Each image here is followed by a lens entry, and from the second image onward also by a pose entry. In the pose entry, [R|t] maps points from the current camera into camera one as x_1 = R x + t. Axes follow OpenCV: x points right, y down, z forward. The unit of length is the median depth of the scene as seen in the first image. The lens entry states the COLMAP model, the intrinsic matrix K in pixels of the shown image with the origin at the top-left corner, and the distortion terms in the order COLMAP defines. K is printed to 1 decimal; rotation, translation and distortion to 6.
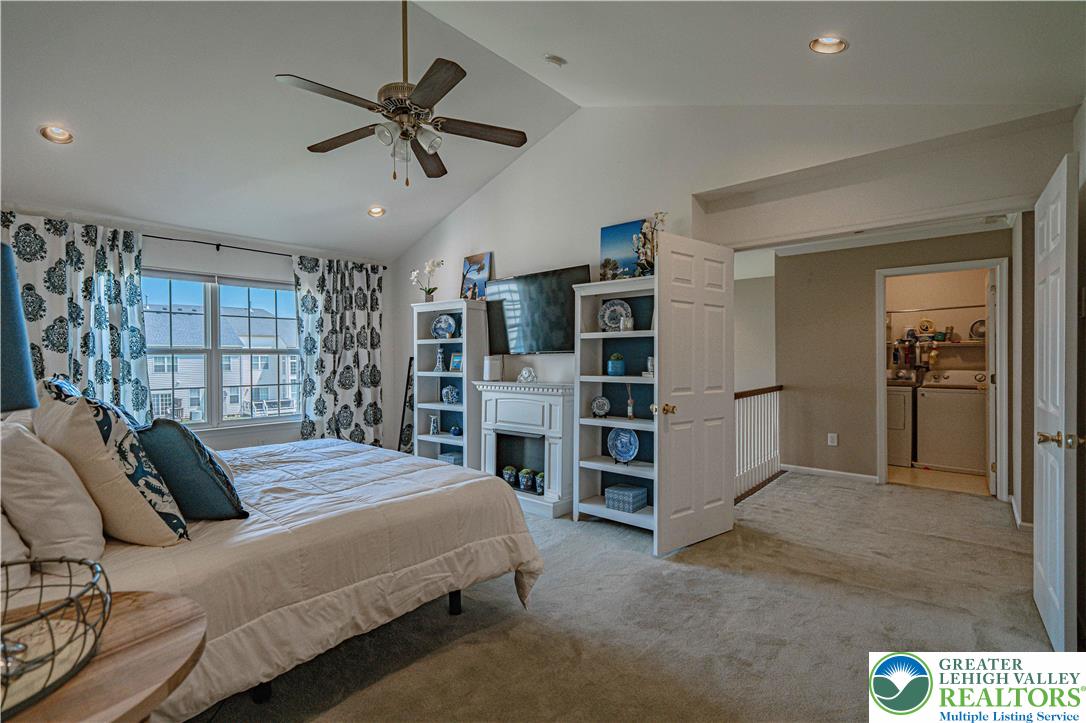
lens RADIAL K [[495.7, 0, 535.8], [0, 495.7, 362.3], [0, 0, 1]] dist [-0.000847, 0.000565]
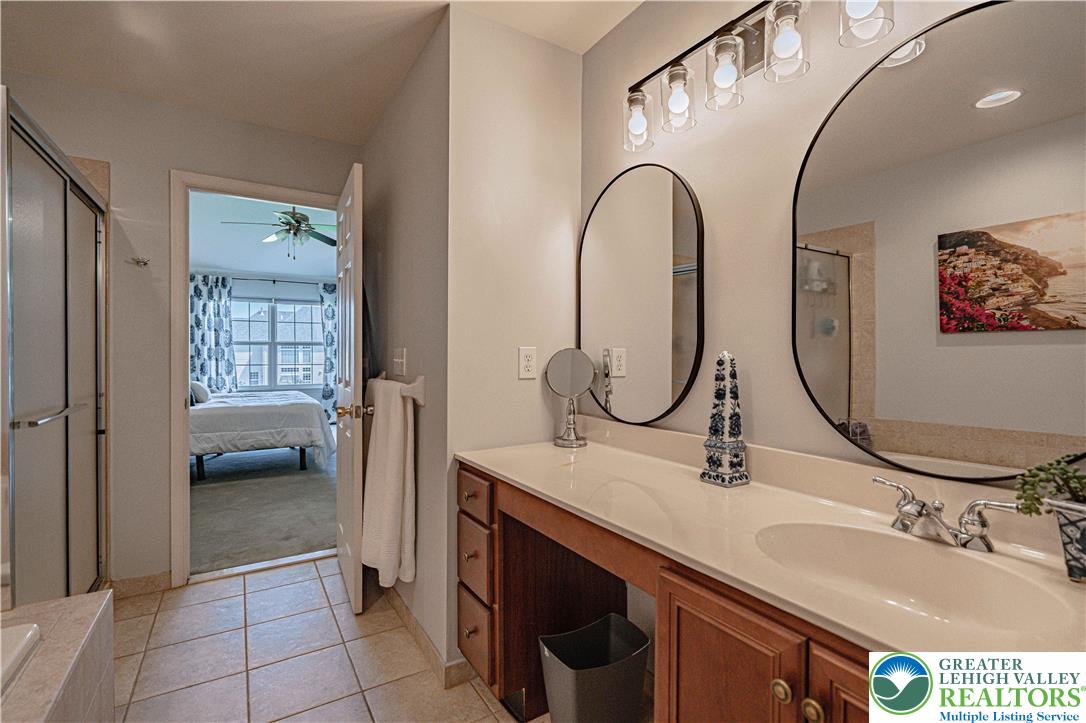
lens RADIAL K [[495.7, 0, 535.8], [0, 495.7, 362.3], [0, 0, 1]] dist [-0.000847, 0.000565]
pose [[0.955498, 0.011641, -0.294768, 0.824159], [-0.008447, 0.999891, 0.012107, 0.016948], [0.294877, -0.009079, 0.955492, -0.409686]]
